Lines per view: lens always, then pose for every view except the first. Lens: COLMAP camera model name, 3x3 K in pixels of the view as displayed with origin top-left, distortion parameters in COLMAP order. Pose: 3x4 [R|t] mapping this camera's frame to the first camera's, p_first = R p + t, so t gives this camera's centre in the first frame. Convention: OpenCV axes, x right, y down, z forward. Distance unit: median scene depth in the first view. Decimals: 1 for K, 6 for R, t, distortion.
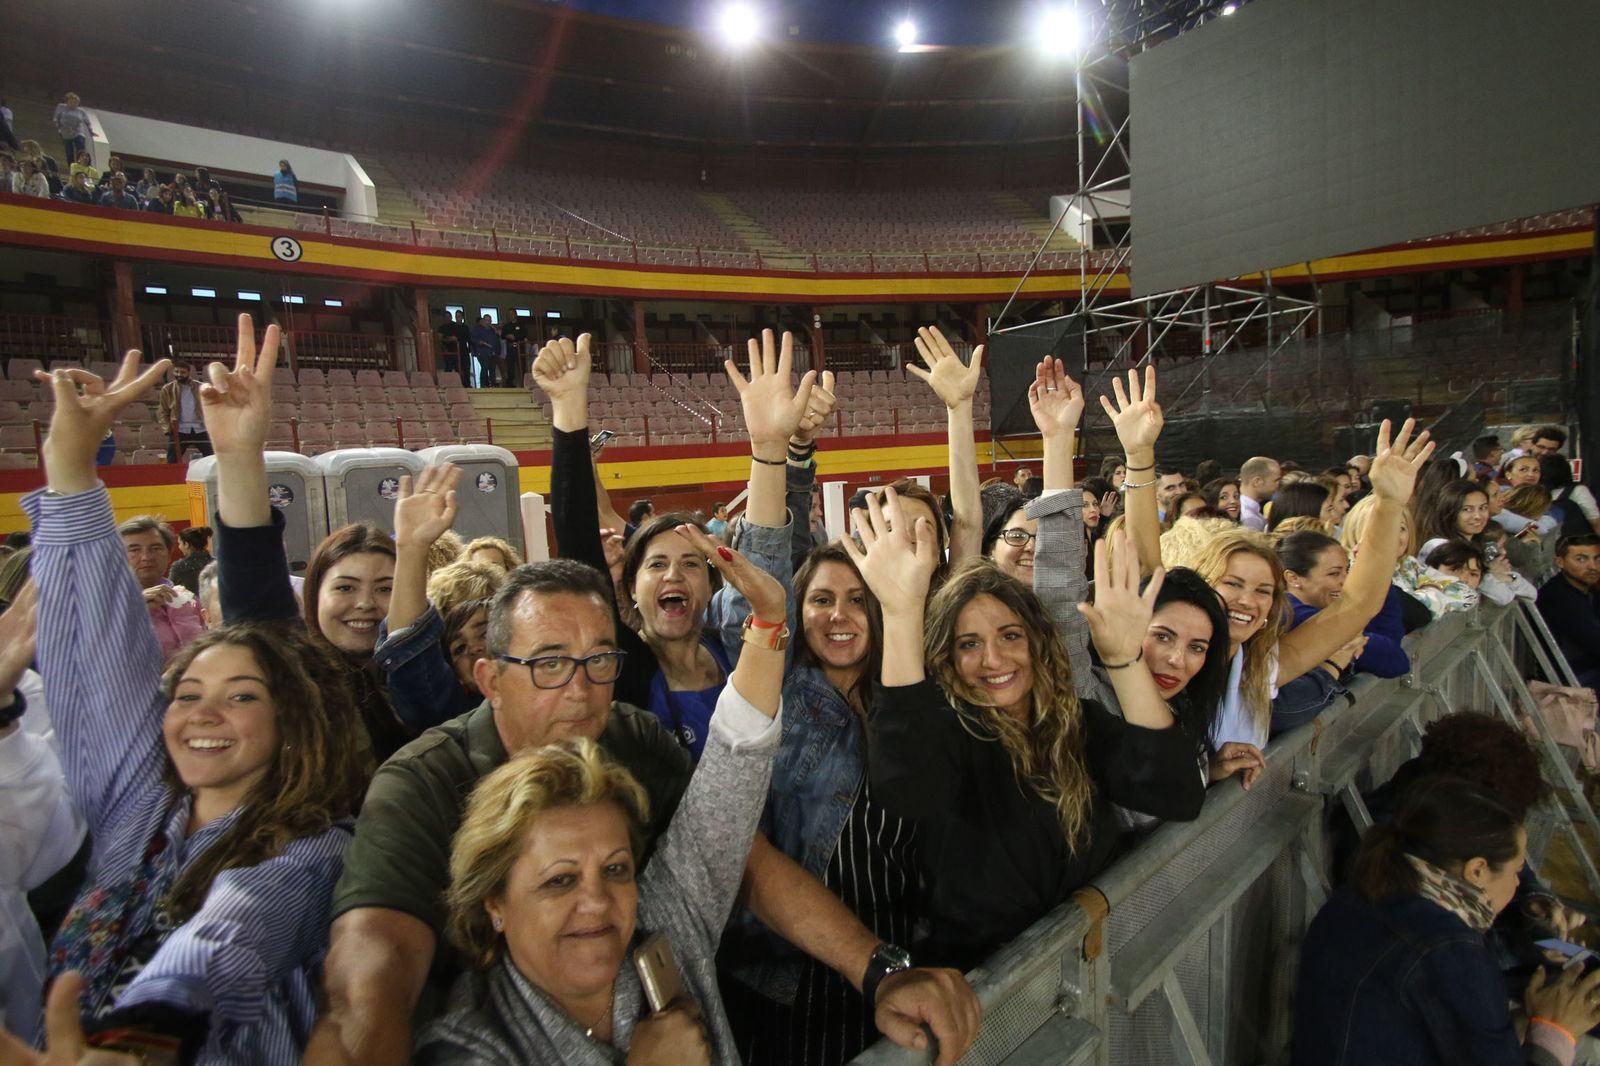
lens RADIAL K [[775.7, 0, 794.7], [0, 775.7, 532.0], [0, 0, 1]] dist [0.003363, -0.004481]
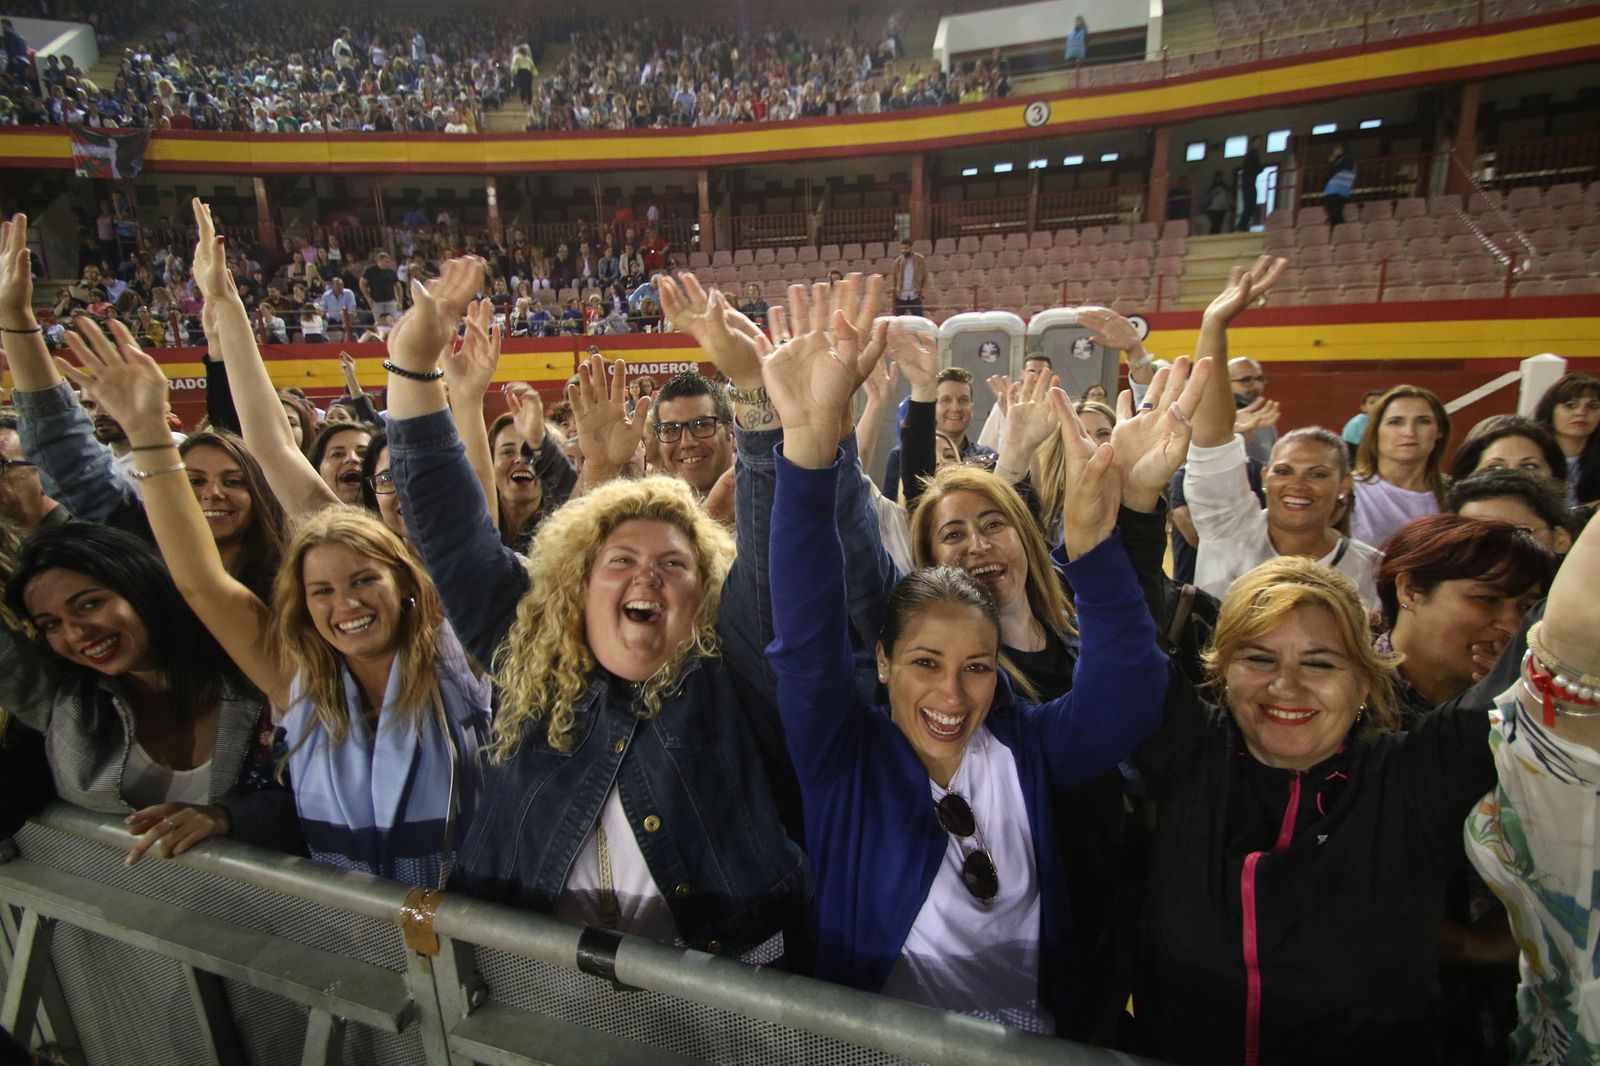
lens RADIAL K [[775.7, 0, 804.2], [0, 775.7, 536.2], [0, 0, 1]] dist [0.003363, -0.004481]
pose [[0.548042, 0.229352, -0.804393, 0.151557], [-0.074704, 0.971252, 0.226031, -0.018913], [0.833108, -0.063783, 0.549420, 0.108864]]
